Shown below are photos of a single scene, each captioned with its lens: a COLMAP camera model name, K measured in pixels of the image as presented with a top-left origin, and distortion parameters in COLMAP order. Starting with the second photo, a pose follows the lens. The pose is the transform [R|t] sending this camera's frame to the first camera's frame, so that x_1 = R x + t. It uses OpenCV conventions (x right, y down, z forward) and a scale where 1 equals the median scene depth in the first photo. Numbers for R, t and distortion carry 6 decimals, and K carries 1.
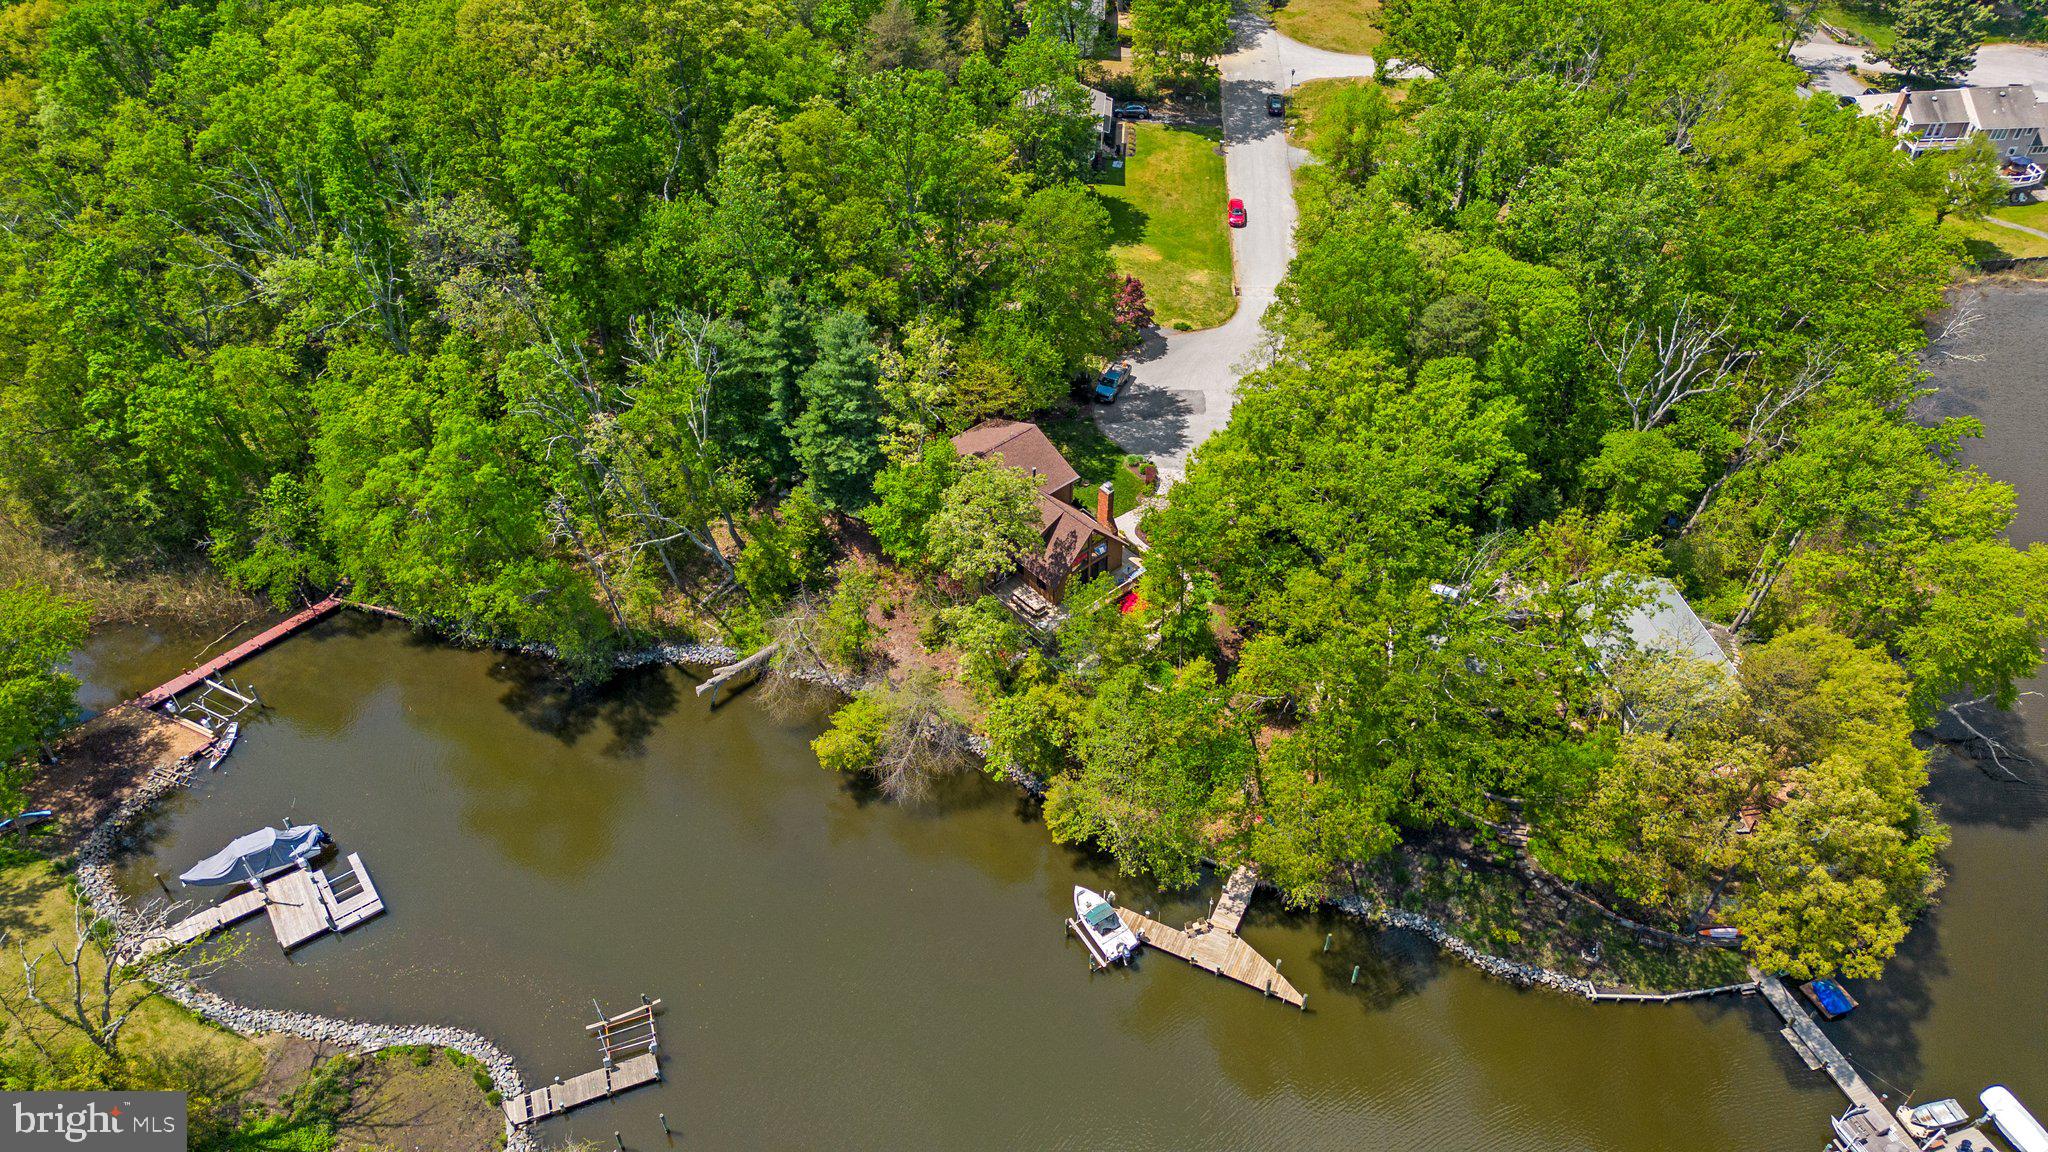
lens RADIAL K [[1430.0, 0, 1024.0], [0, 1430.0, 576.0], [0, 0, 1]] dist [0.067352, -0.048082]
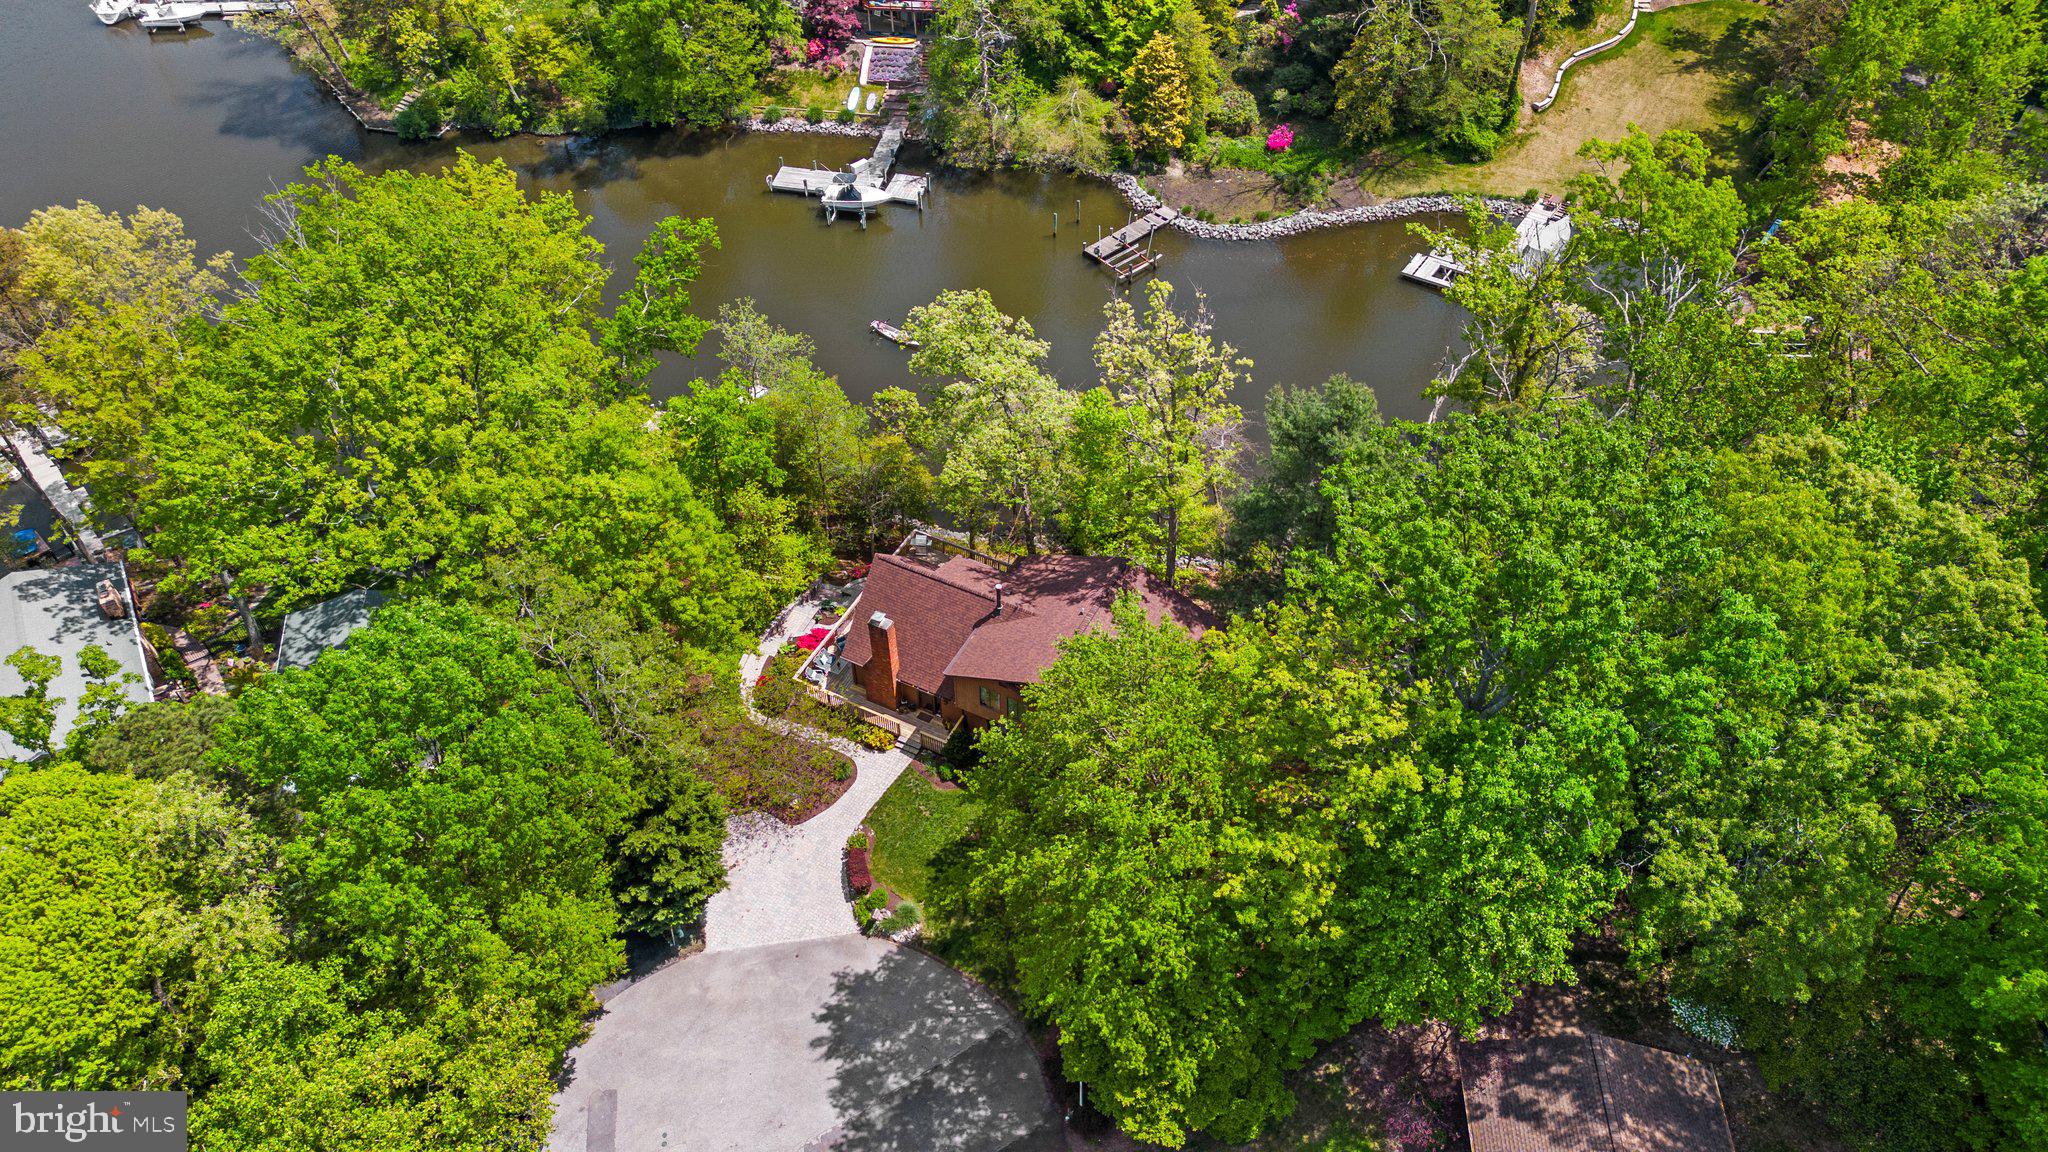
lens RADIAL K [[1436.1, 0, 1024.0], [0, 1436.1, 576.0], [0, 0, 1]] dist [0.072134, -0.071253]
pose [[-0.930472, 0.279657, -0.236672, 0.152140], [-0.227241, 0.066174, 0.971588, -0.733363], [0.287373, 0.957817, 0.001976, 1.076944]]
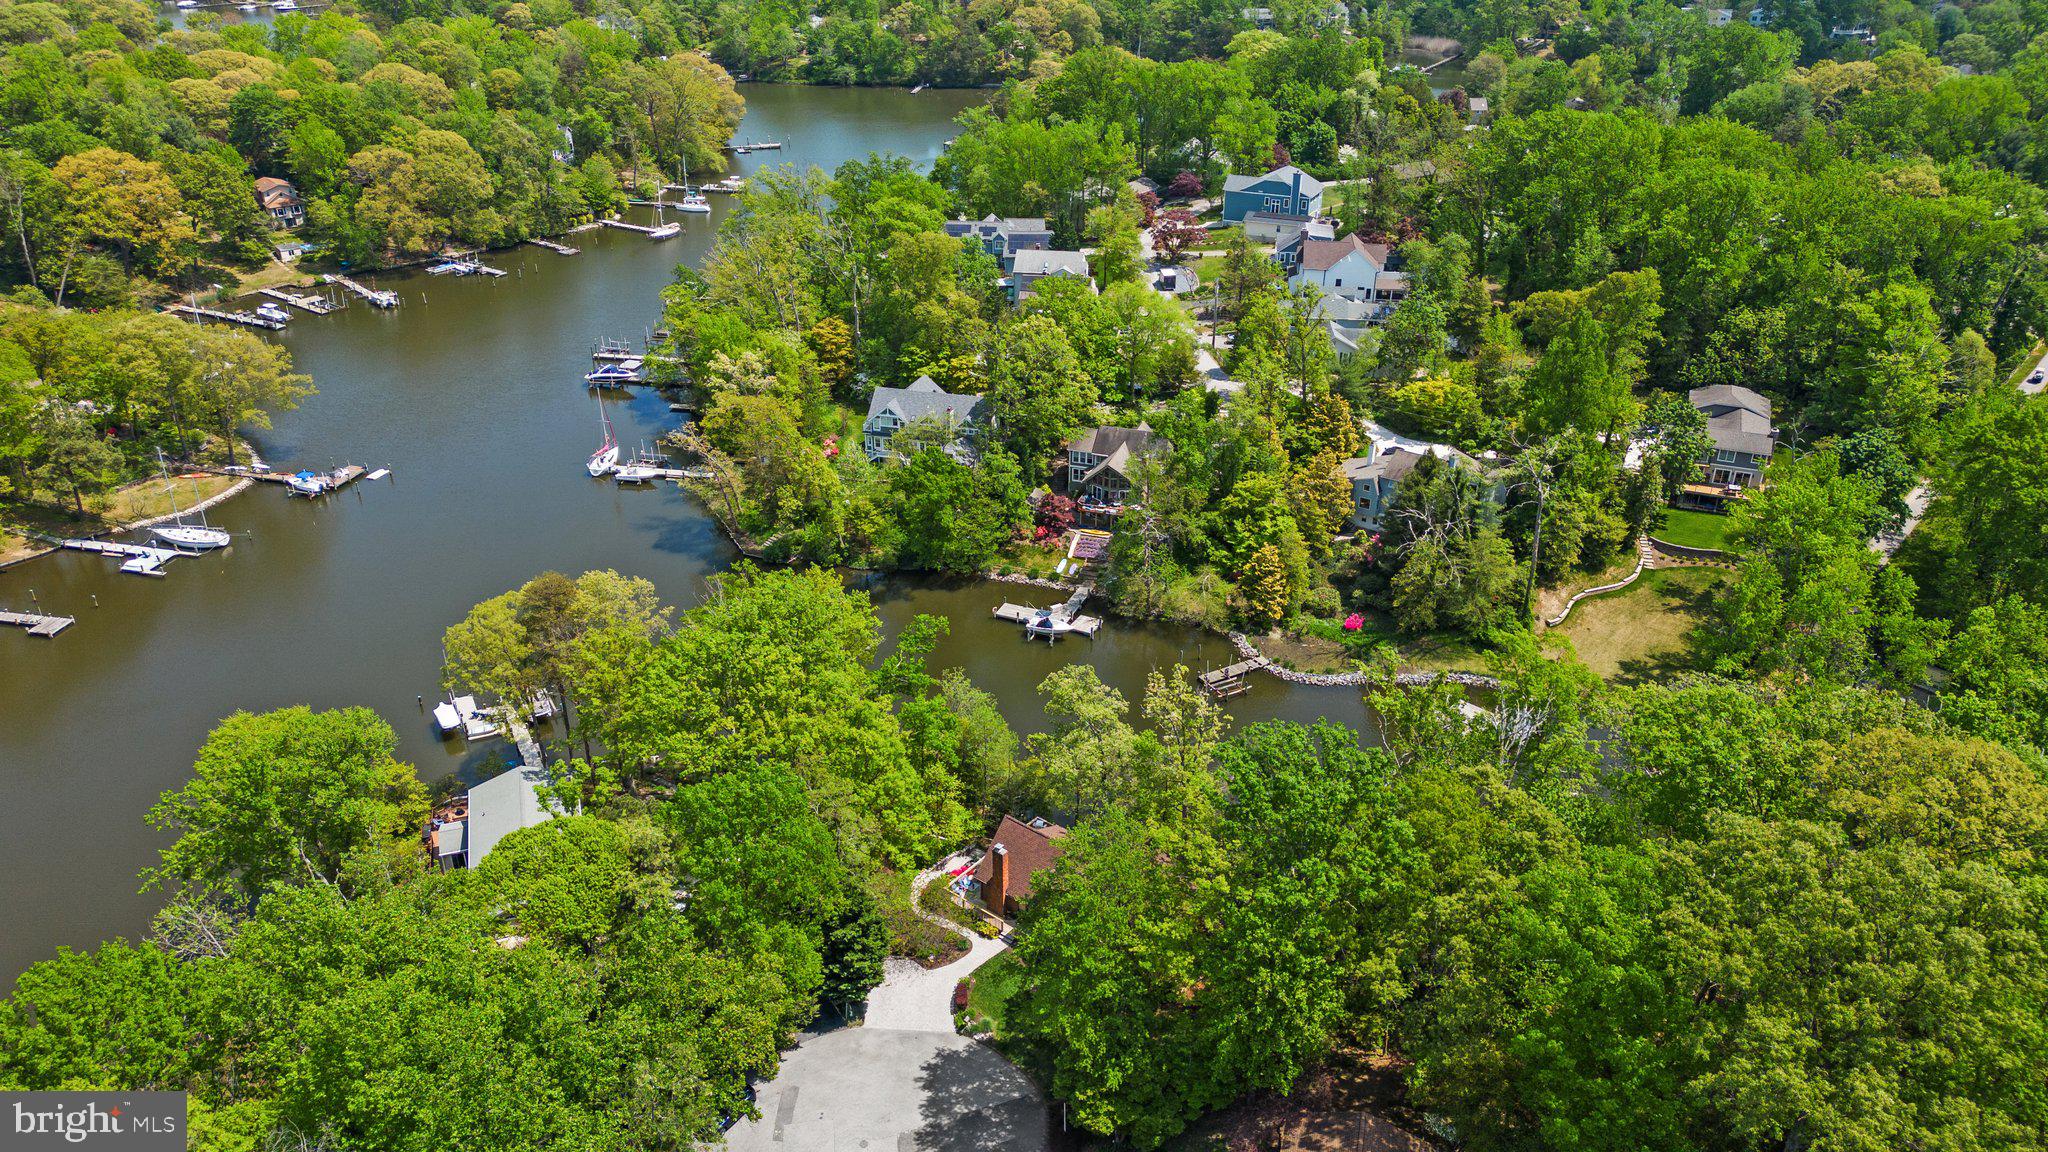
lens RADIAL K [[1430.0, 0, 1024.0], [0, 1430.0, 576.0], [0, 0, 1]] dist [0.067352, -0.048082]
pose [[-0.985743, 0.089103, -0.142731, 0.182431], [-0.101734, 0.360043, 0.927372, -1.164709], [0.134021, 0.928671, -0.345845, 1.266732]]
